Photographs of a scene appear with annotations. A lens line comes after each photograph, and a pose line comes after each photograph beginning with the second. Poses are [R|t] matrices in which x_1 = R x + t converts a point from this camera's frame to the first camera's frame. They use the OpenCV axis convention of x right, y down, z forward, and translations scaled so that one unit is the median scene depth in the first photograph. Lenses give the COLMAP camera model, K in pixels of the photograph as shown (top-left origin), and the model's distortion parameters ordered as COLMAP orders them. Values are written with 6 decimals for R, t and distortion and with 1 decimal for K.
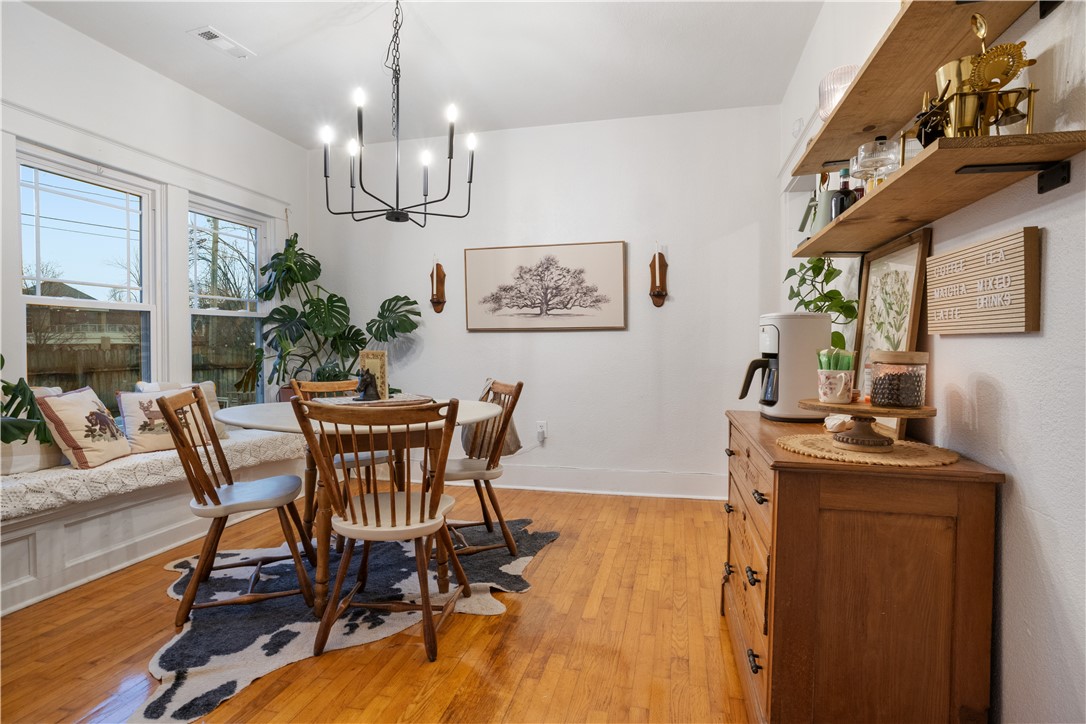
lens RADIAL K [[553.5, 0, 546.5], [0, 553.5, 356.4], [0, 0, 1]] dist [-0.038086, 0.014712]
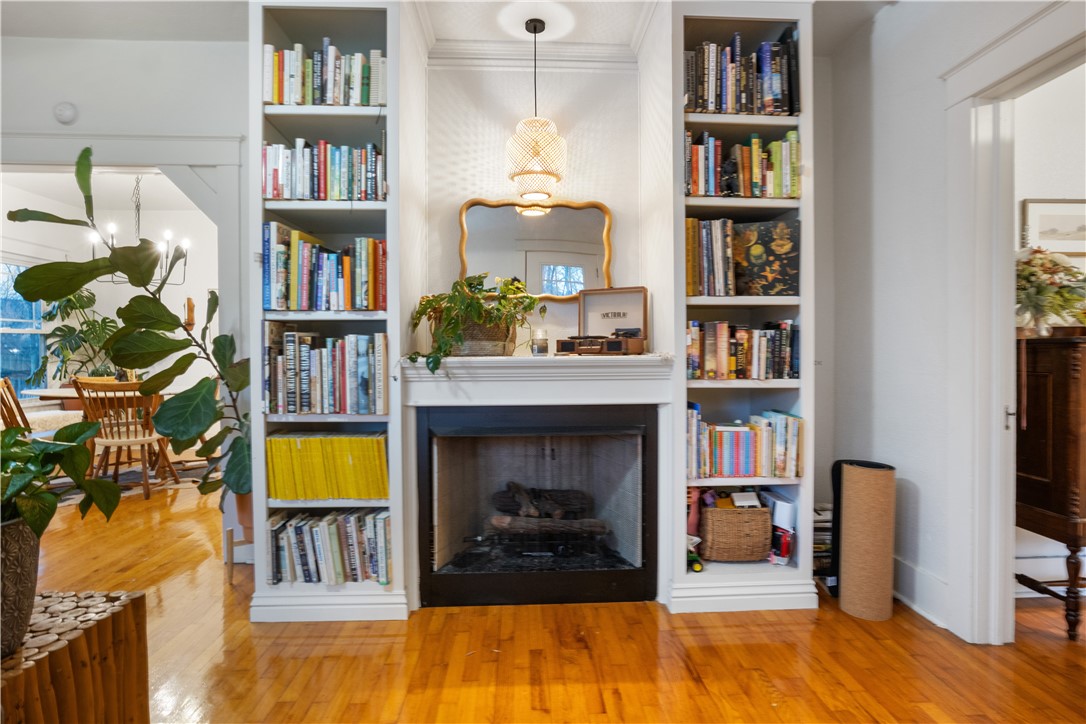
lens RADIAL K [[553.5, 0, 546.5], [0, 553.5, 356.4], [0, 0, 1]] dist [-0.038086, 0.014712]
pose [[0.959277, -0.004385, 0.282434, 0.308549], [0.007107, 0.999938, -0.008613, 0.007399], [-0.282379, 0.010269, 0.959248, -0.669108]]
